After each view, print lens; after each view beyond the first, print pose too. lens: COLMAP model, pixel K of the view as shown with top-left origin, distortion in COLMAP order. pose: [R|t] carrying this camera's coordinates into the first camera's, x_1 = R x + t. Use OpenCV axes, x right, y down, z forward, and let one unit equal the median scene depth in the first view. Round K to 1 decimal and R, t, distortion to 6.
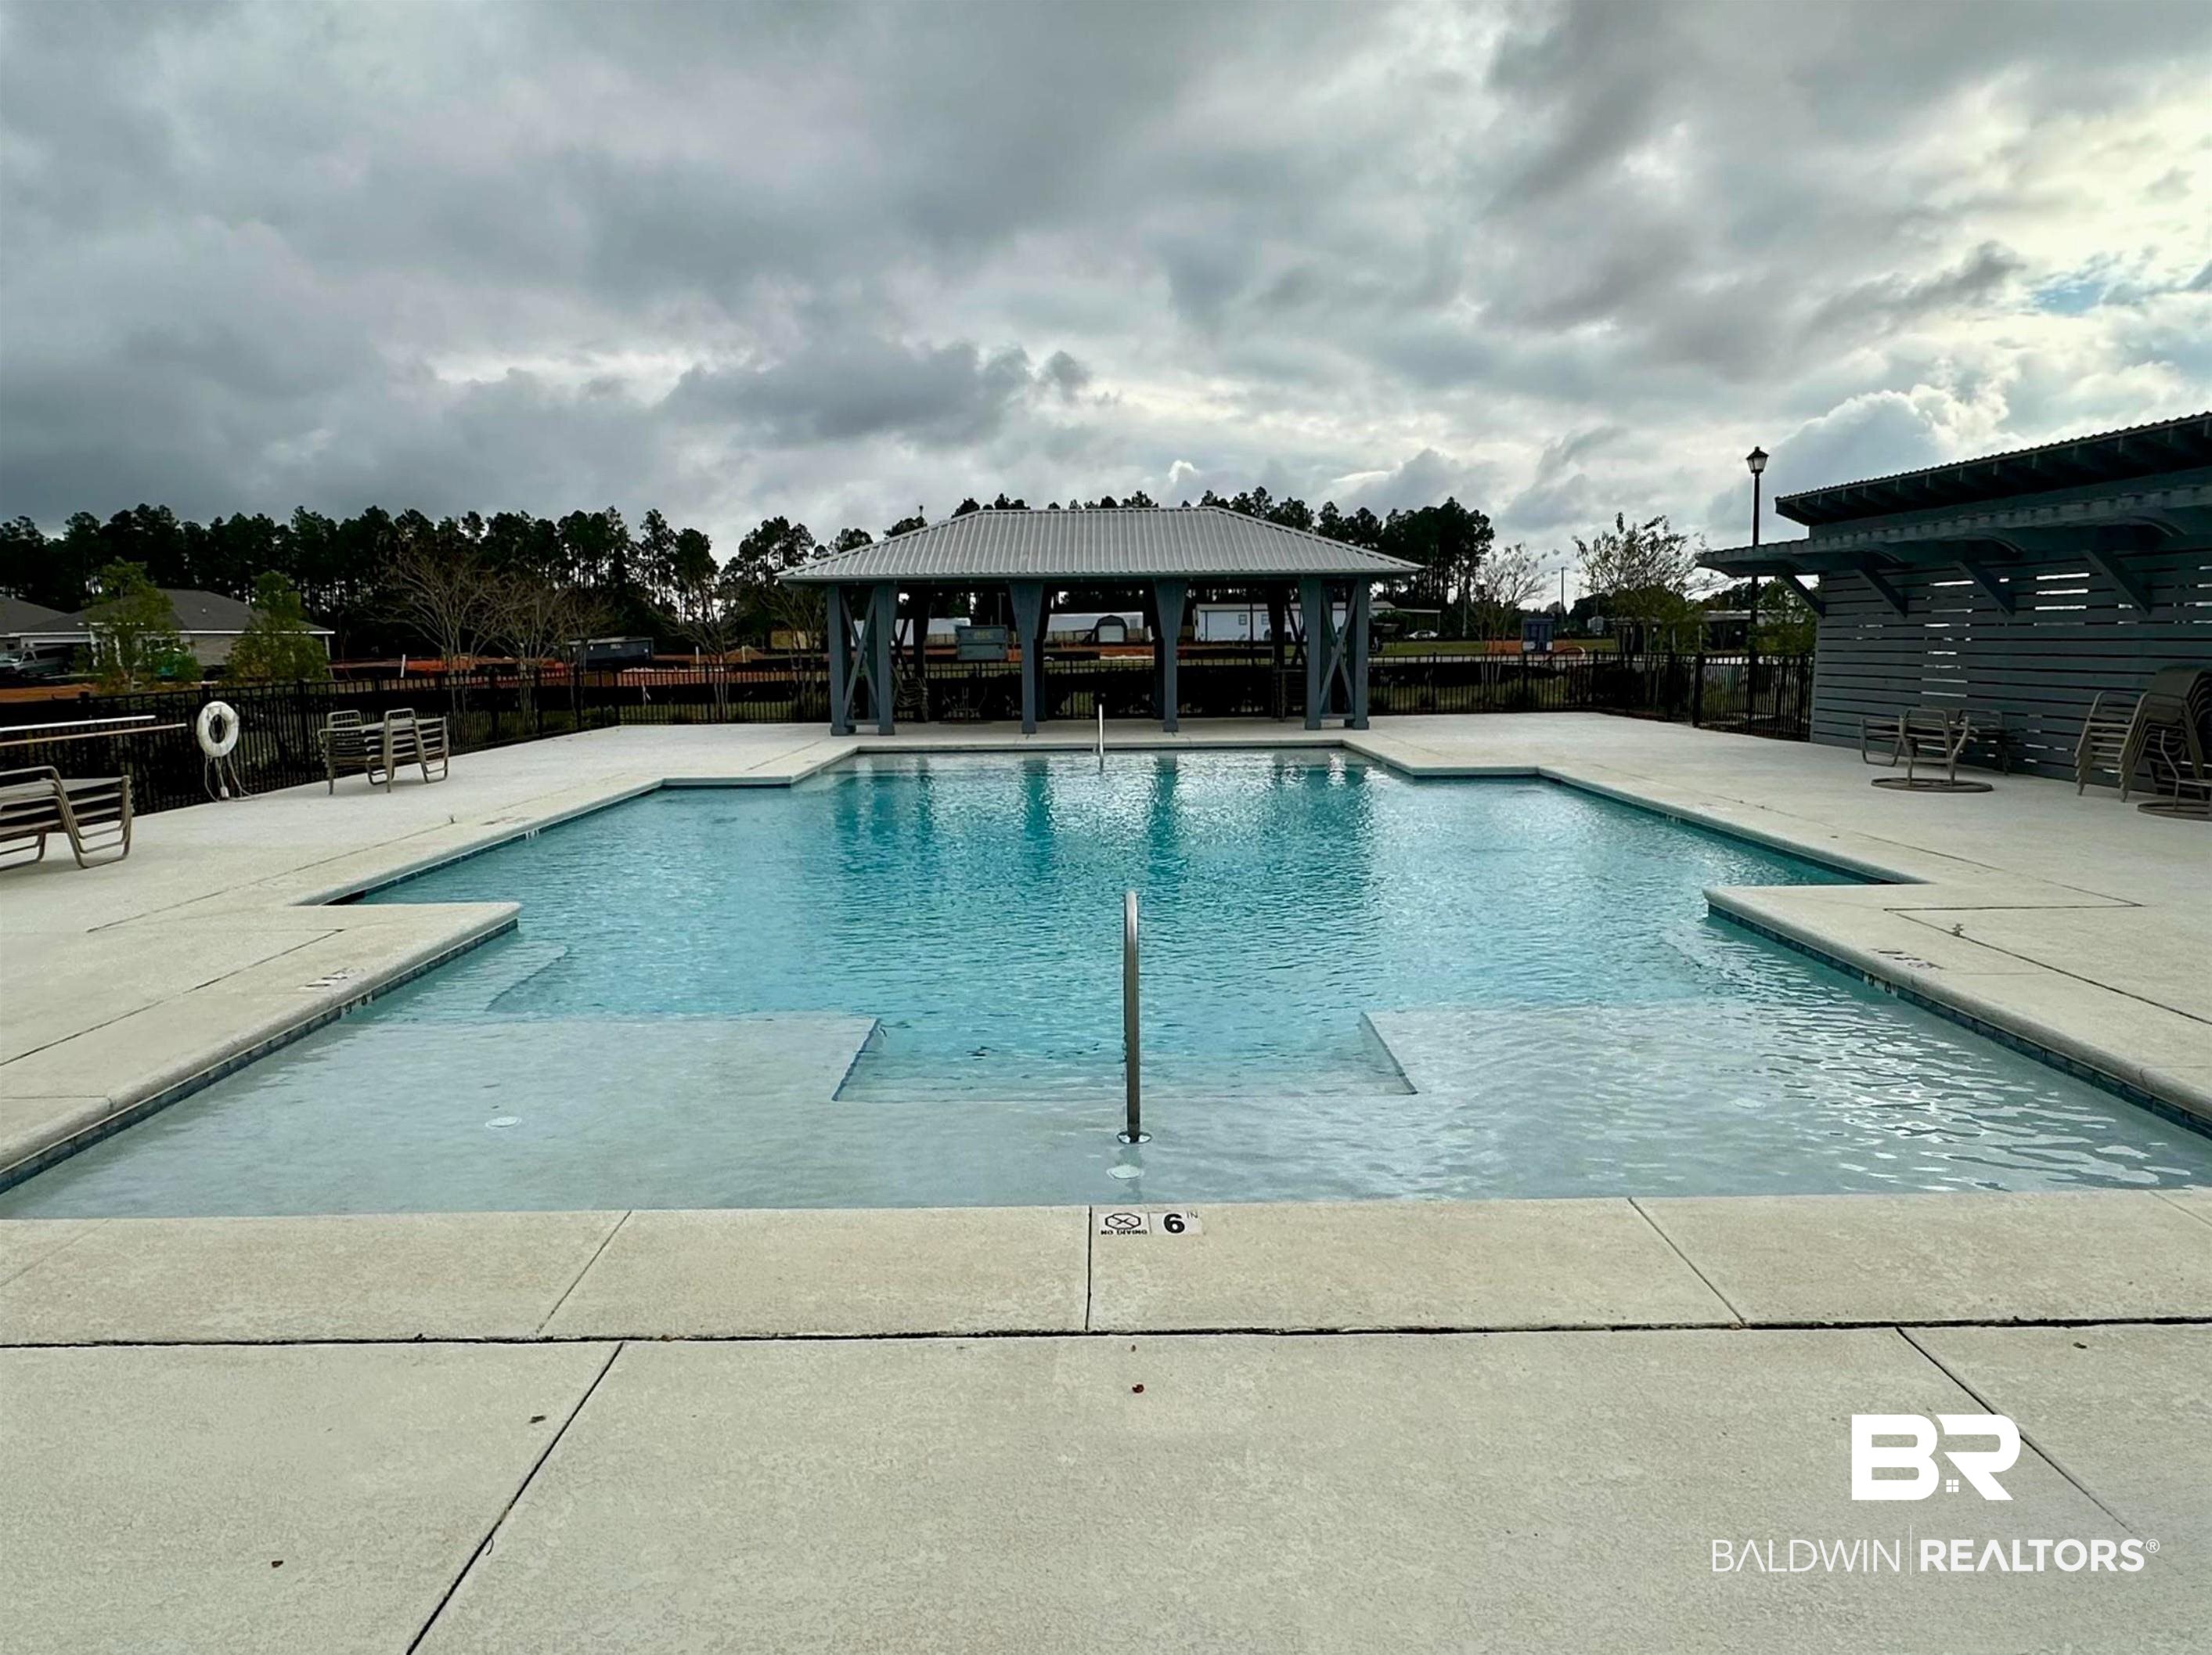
lens RADIAL K [[1414.3, 0, 1141.1], [0, 1414.3, 783.3], [0, 0, 1]] dist [-0.004817, 0.012397]
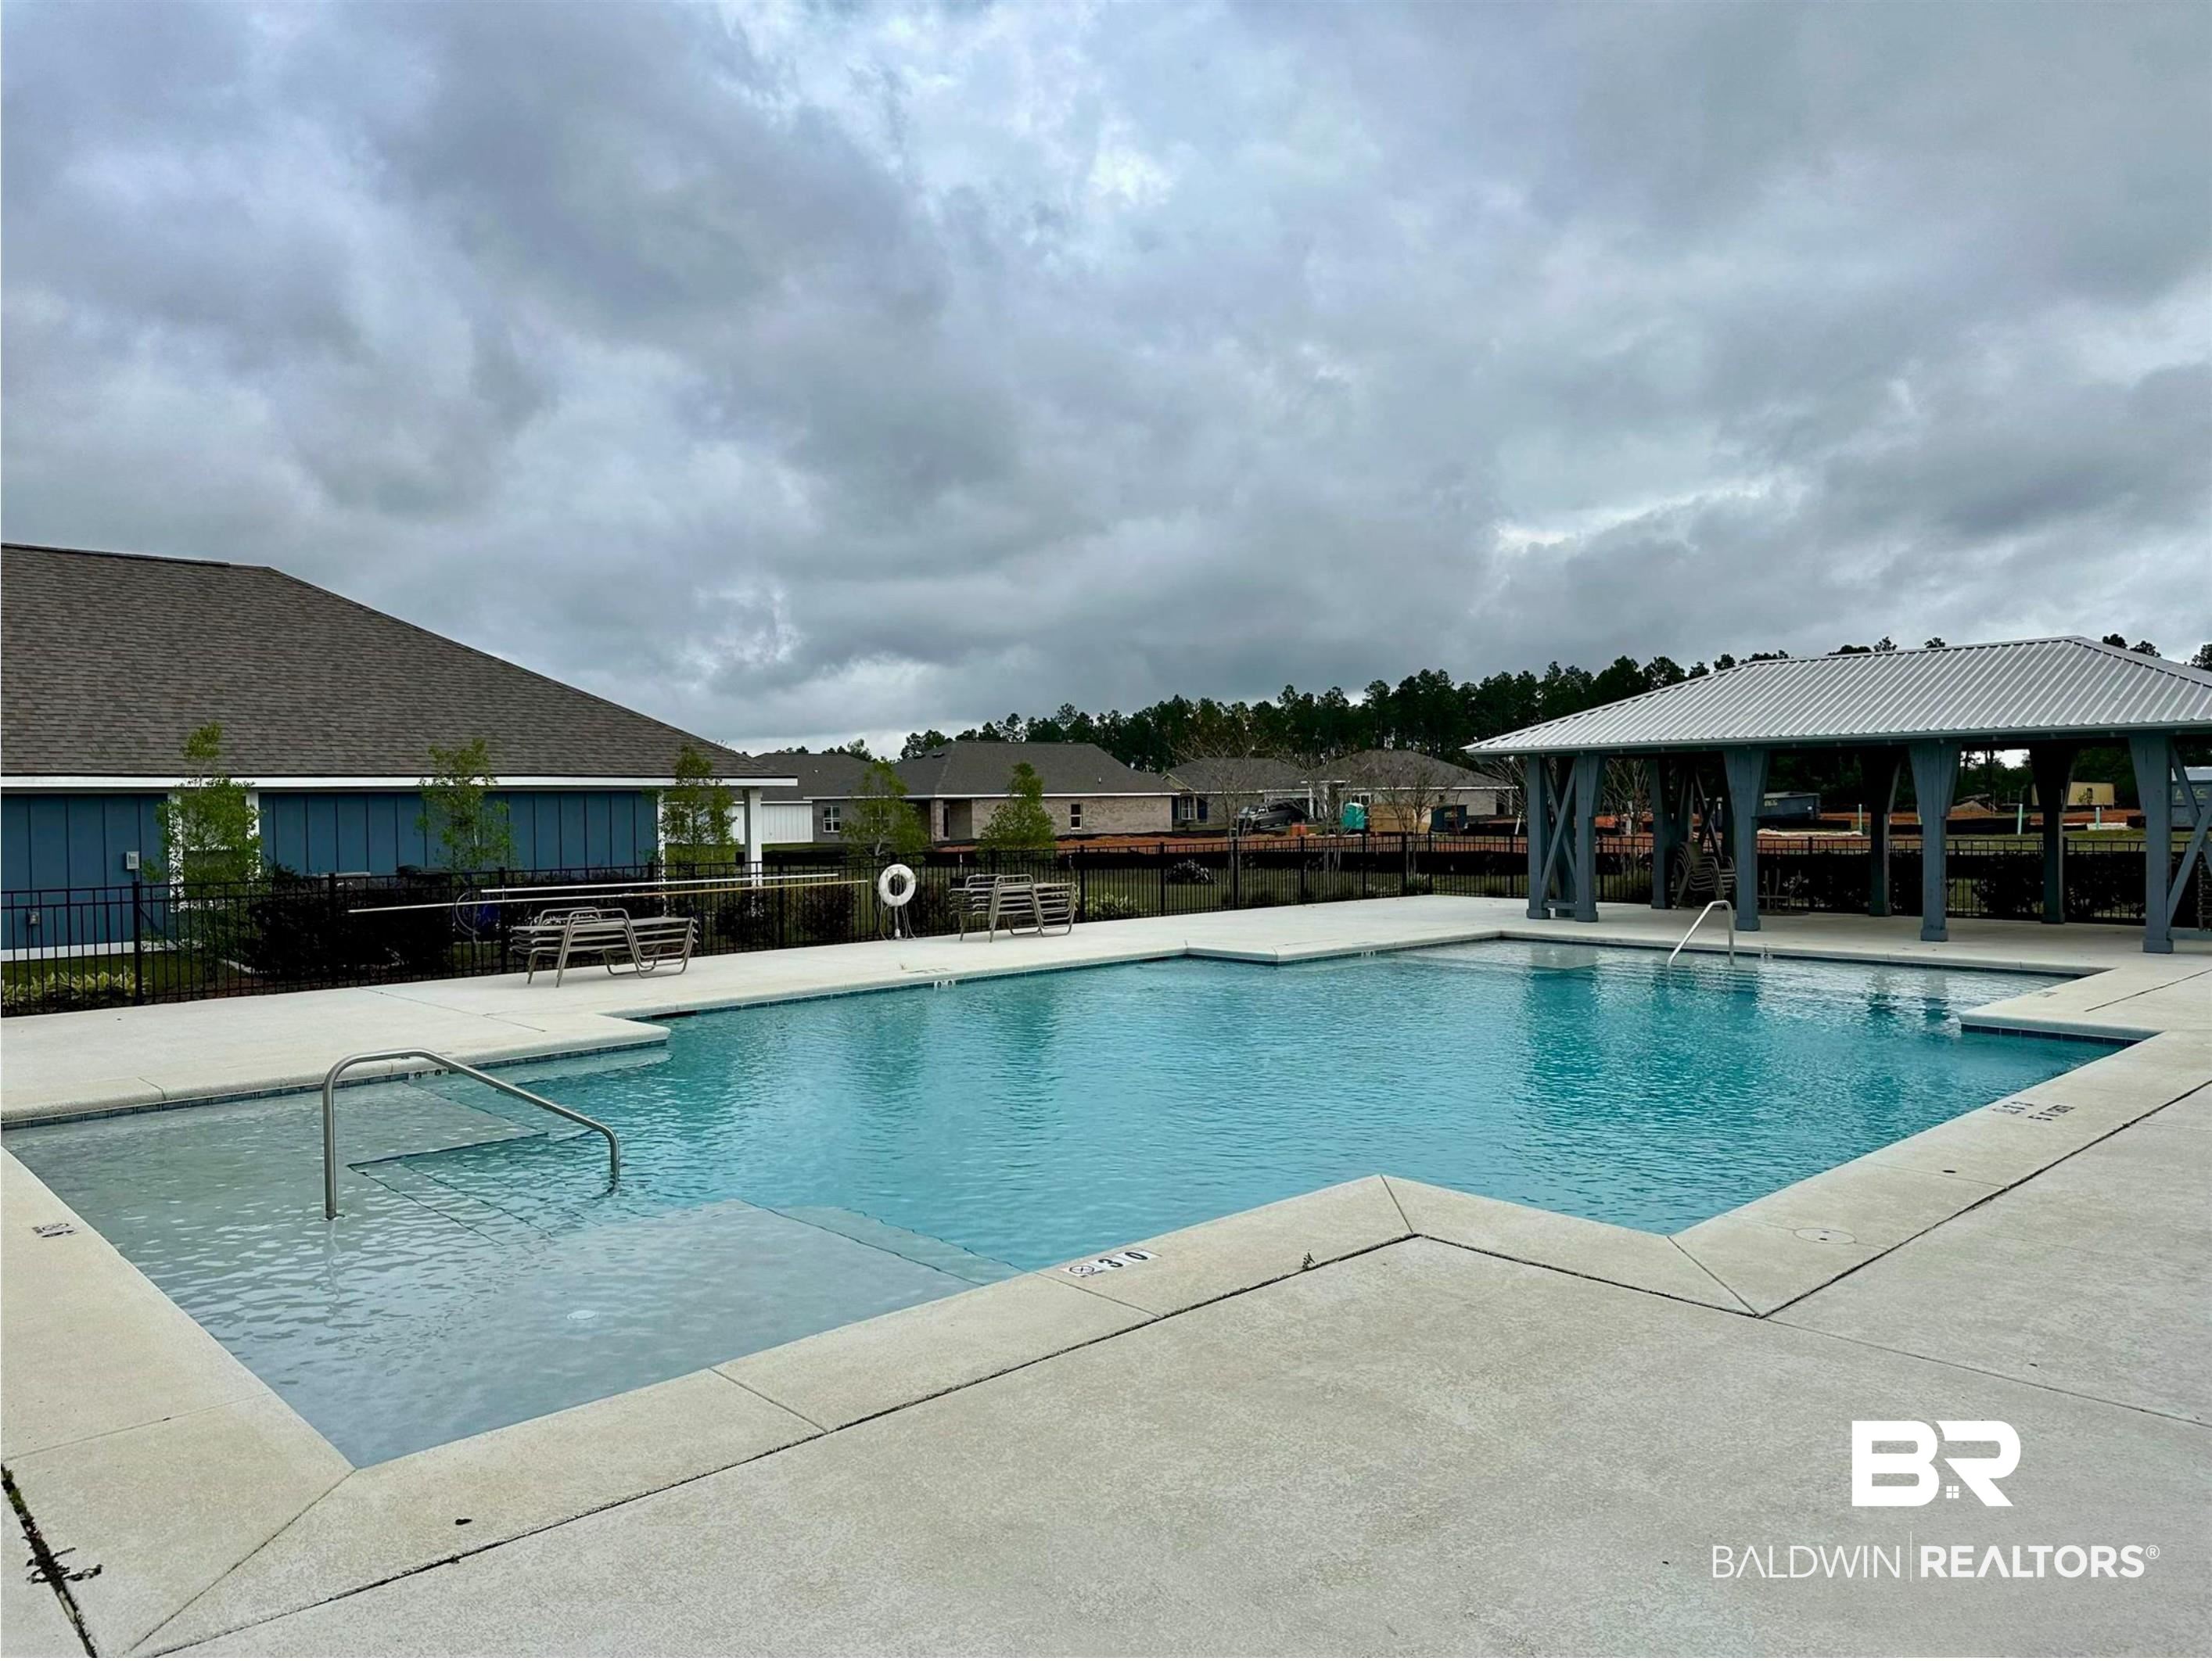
lens RADIAL K [[1560.0, 0, 1118.3], [0, 1560.0, 817.5], [0, 0, 1]] dist [0.066050, -0.032105]
pose [[0.683627, 0.011903, -0.729735, 0.135488], [-0.073107, 0.995955, -0.052243, -0.010122], [0.726161, 0.089063, 0.681732, 0.040223]]
